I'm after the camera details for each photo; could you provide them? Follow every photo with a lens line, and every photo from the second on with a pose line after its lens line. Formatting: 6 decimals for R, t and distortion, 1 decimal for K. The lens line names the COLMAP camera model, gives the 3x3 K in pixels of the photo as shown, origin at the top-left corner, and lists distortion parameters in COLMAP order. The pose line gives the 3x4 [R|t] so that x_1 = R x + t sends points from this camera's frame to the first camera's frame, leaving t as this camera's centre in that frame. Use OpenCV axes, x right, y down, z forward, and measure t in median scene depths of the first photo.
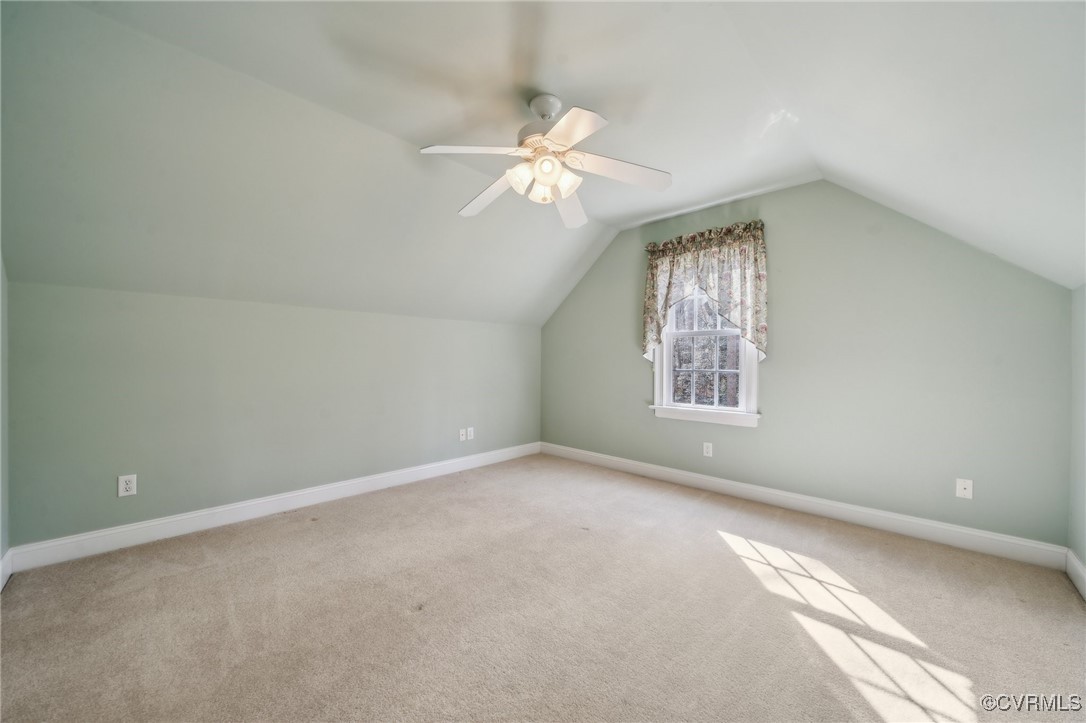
lens RADIAL K [[416.0, 0, 542.4], [0, 416.0, 363.8], [0, 0, 1]] dist [-0.001144, 0.000200]
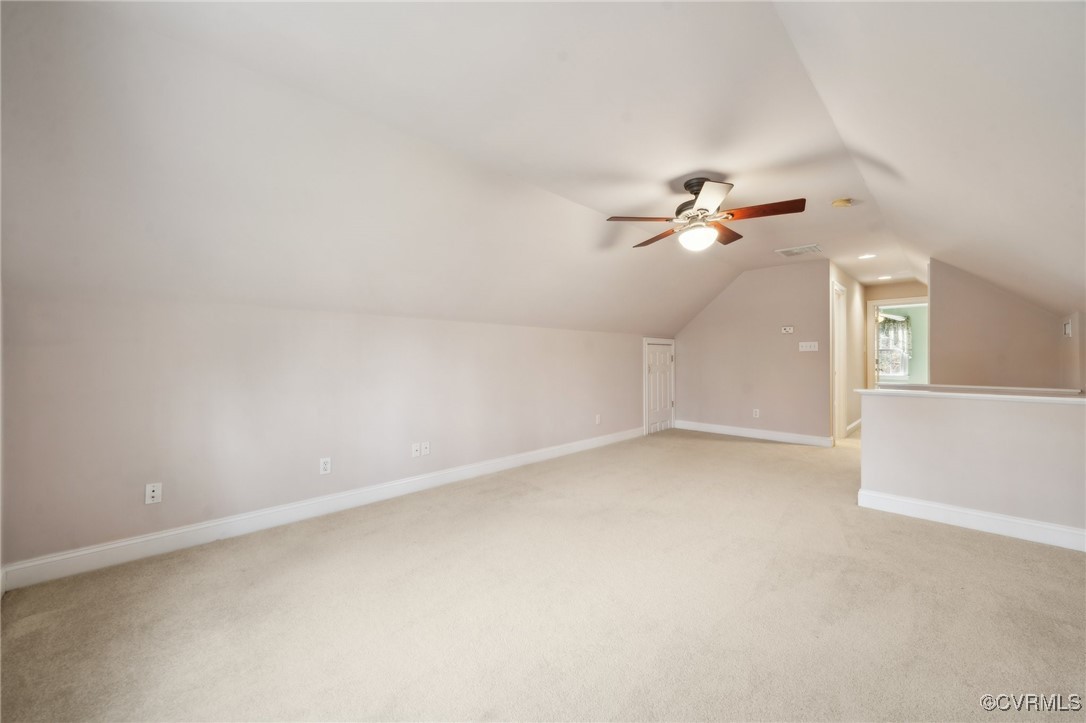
lens RADIAL K [[416.0, 0, 542.4], [0, 416.0, 363.8], [0, 0, 1]] dist [-0.001144, 0.000200]
pose [[0.999899, -0.009464, 0.010622, -0.400082], [0.009671, 0.999762, -0.019568, 0.011025], [-0.010435, 0.019669, 0.999752, -0.372371]]
